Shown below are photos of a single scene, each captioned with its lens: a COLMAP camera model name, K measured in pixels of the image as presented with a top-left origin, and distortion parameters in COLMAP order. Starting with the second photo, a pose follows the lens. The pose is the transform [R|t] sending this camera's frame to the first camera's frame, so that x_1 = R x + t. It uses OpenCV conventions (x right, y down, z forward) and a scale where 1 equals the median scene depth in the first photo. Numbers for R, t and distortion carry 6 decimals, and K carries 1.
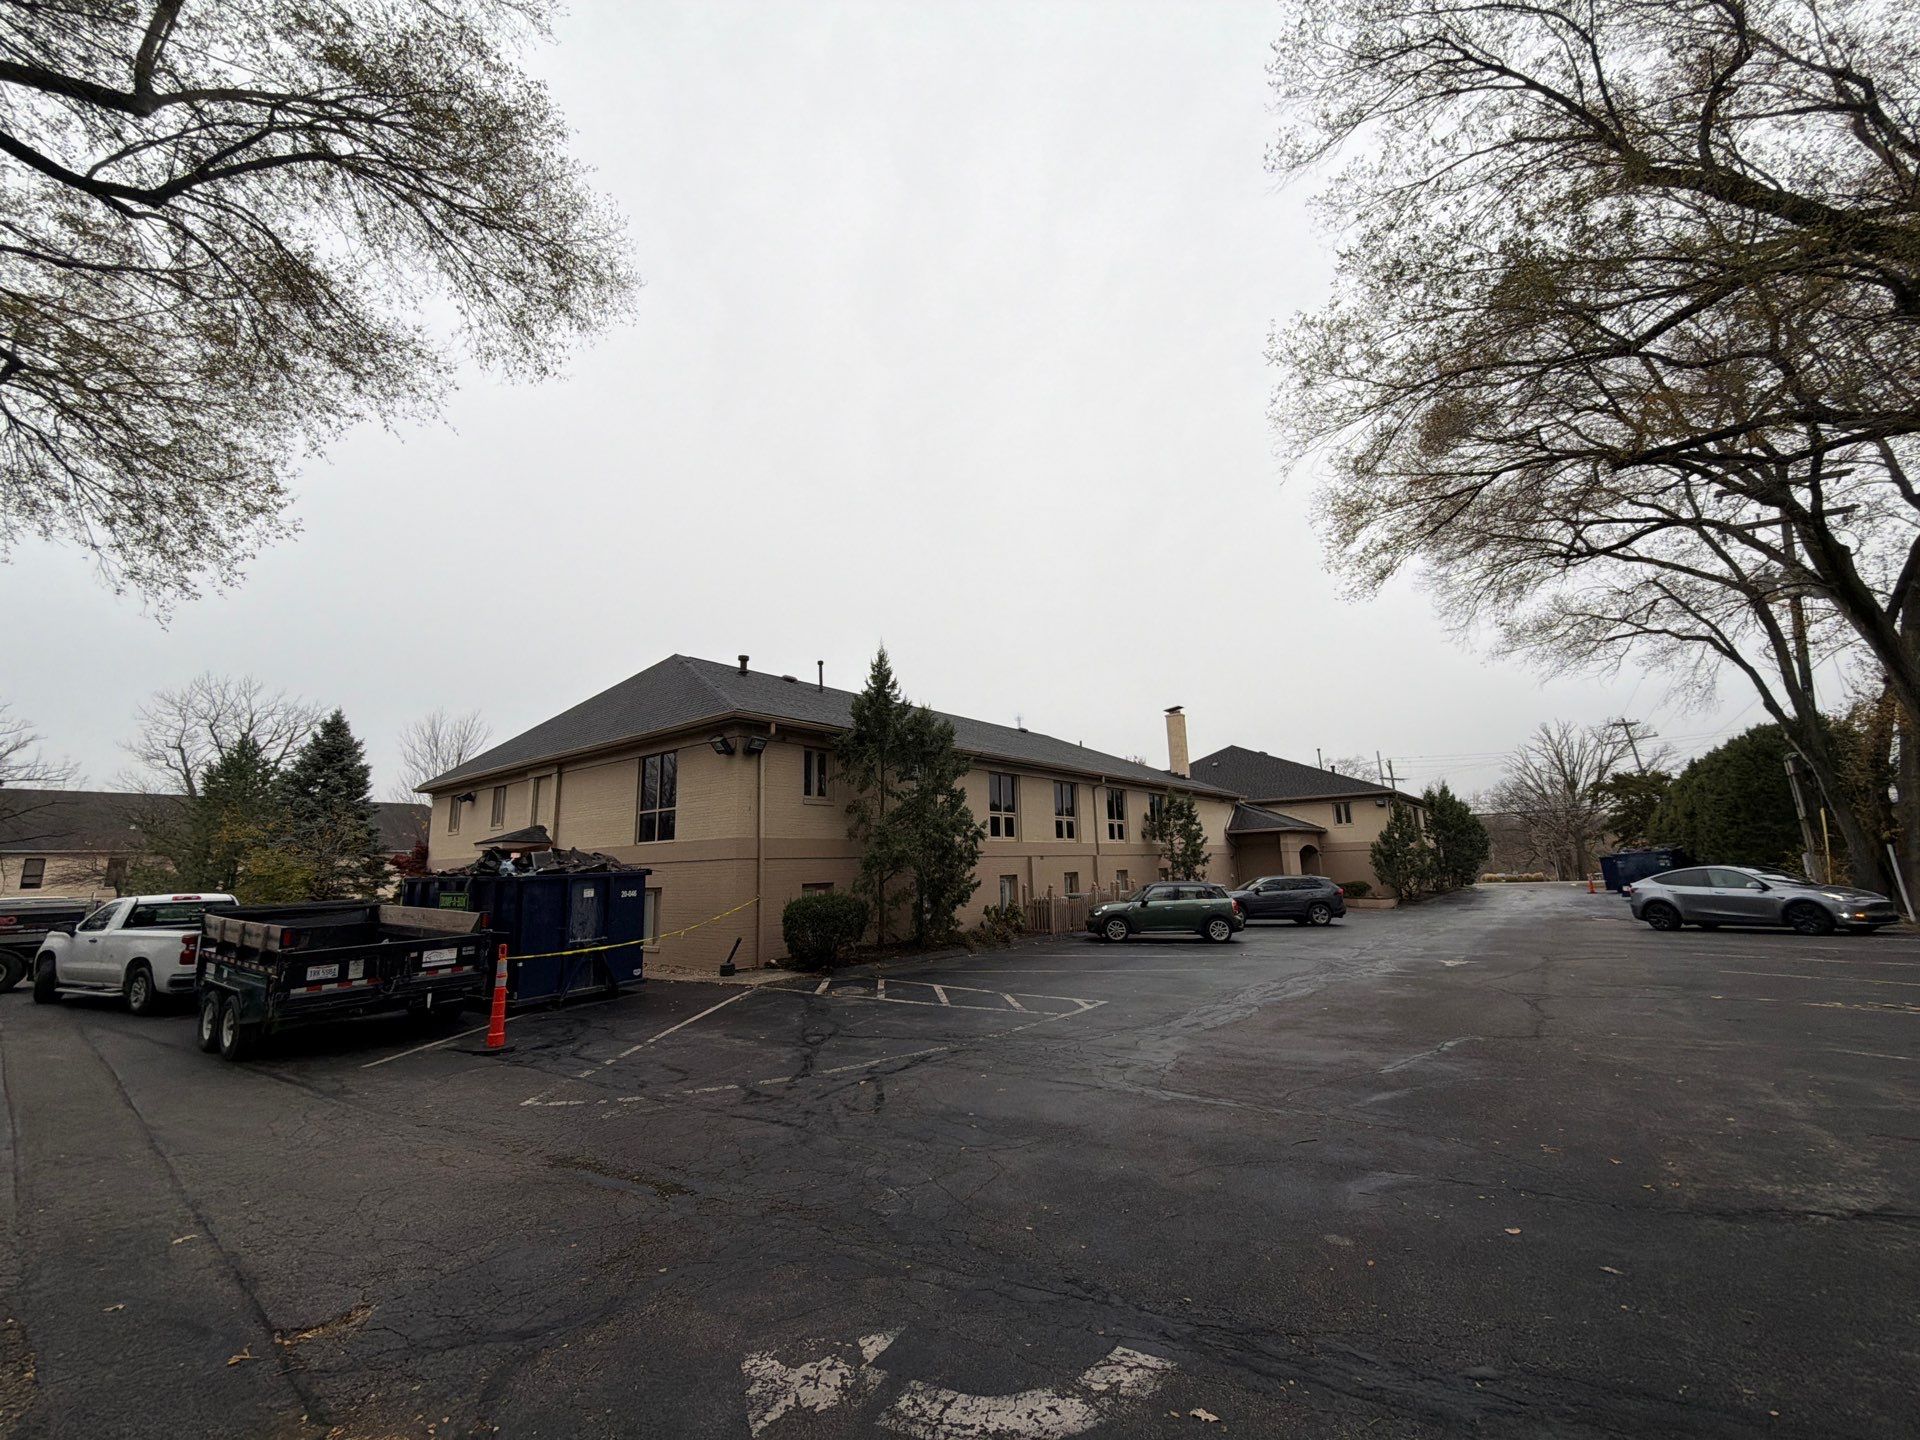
lens RADIAL K [[758.8, 0, 960.0], [0, 758.8, 720.0], [0, 0, 1]] dist [0.000055, 0.000016]
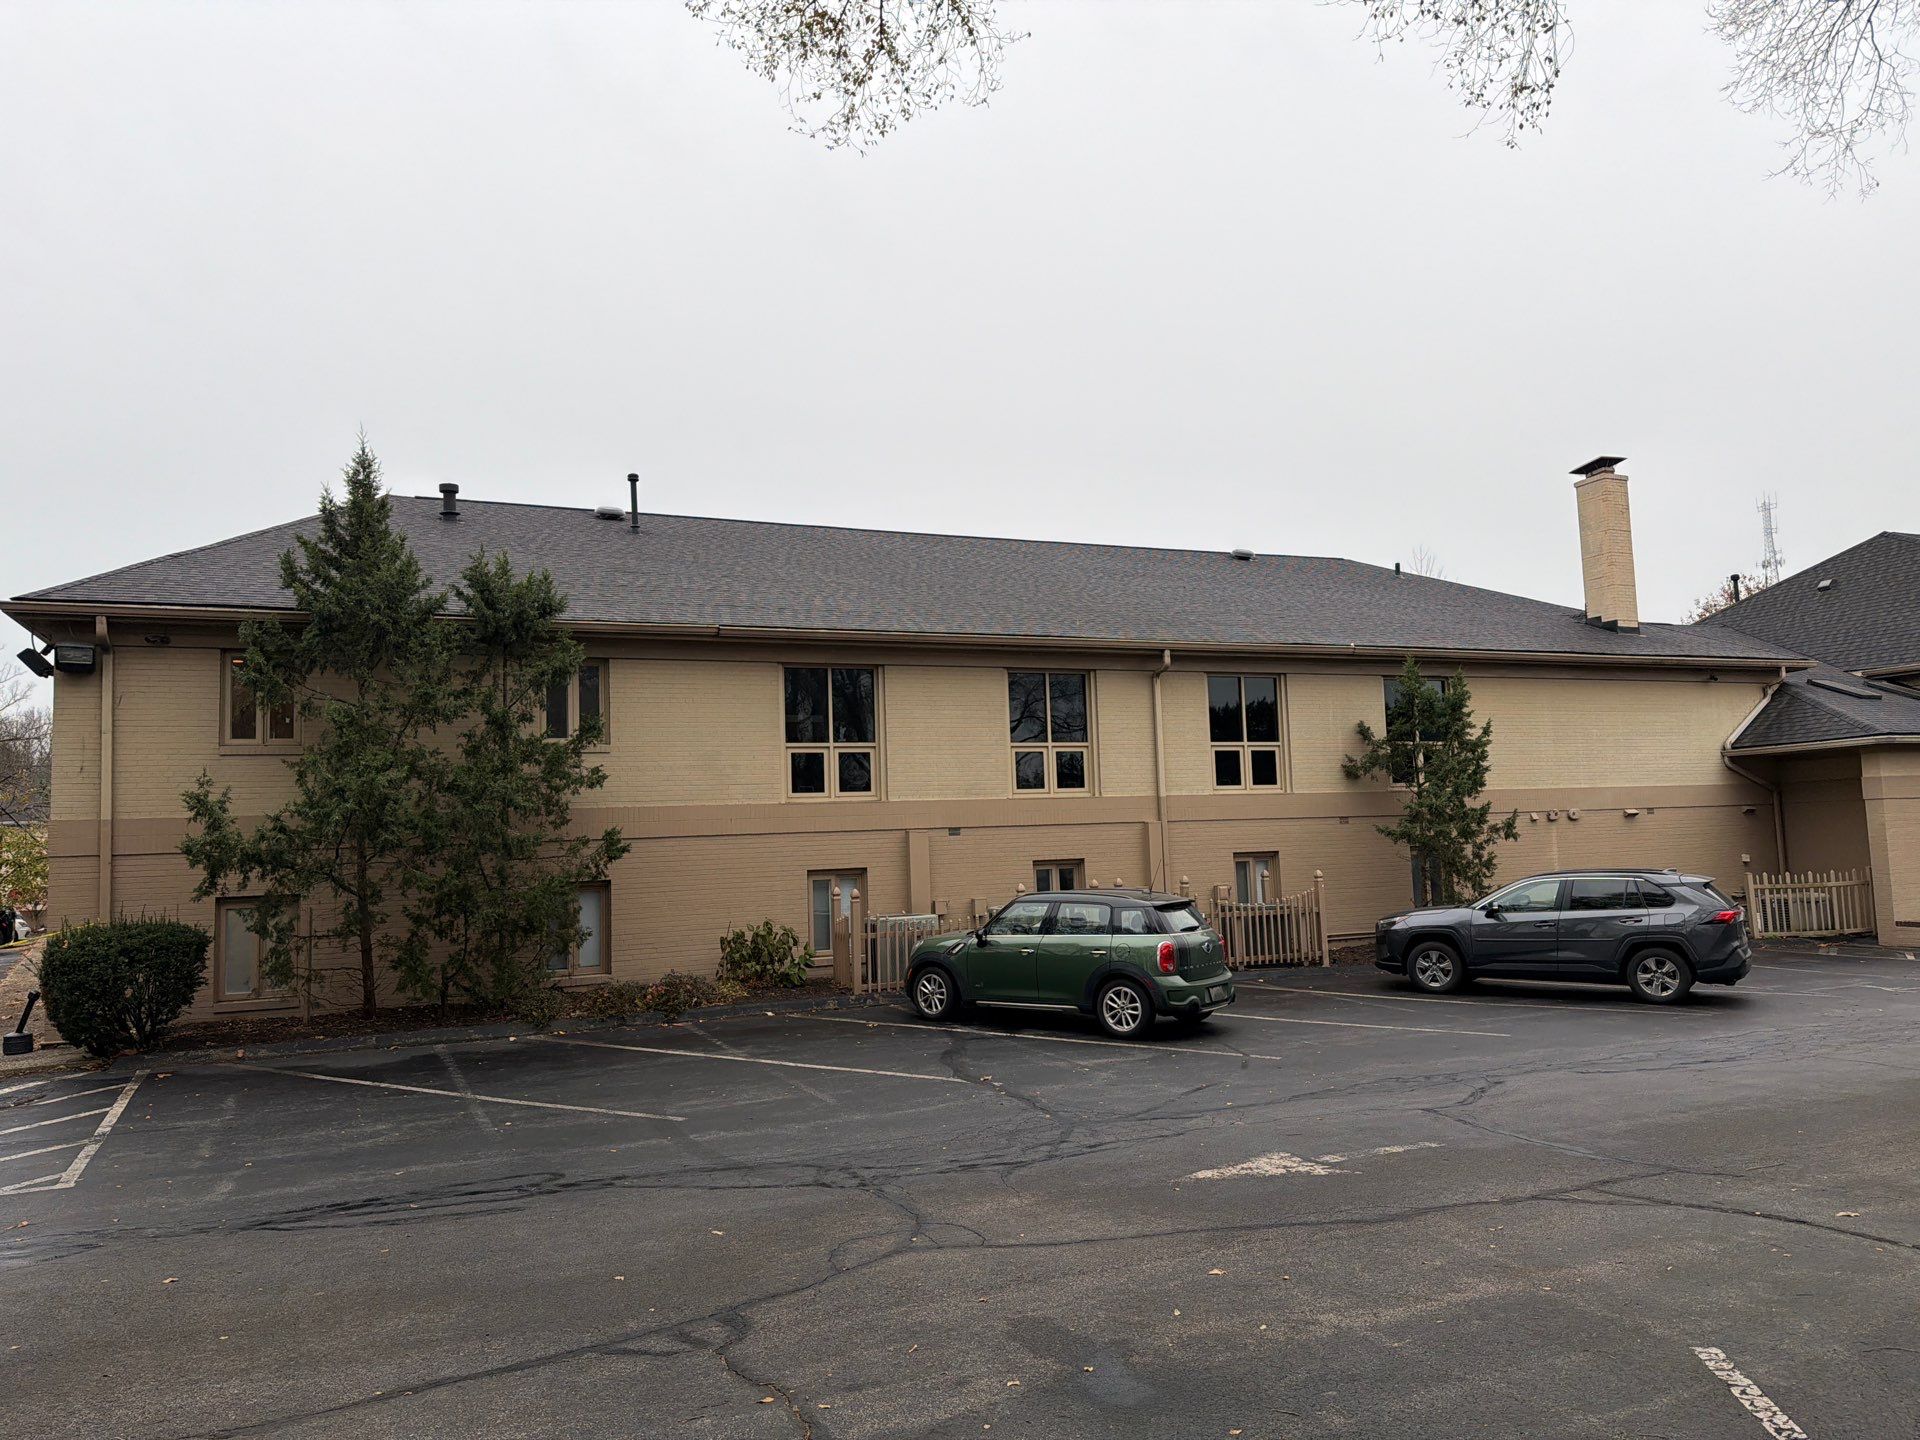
lens RADIAL K [[1328.7, 0, 978.0], [0, 1328.7, 713.6], [0, 0, 1]] dist [0.113822, -0.121874]
pose [[0.881812, -0.047549, -0.469199, 0.474453], [0.099980, 0.991138, 0.087460, 0.031944], [0.460882, -0.124033, 0.878751, 0.251079]]
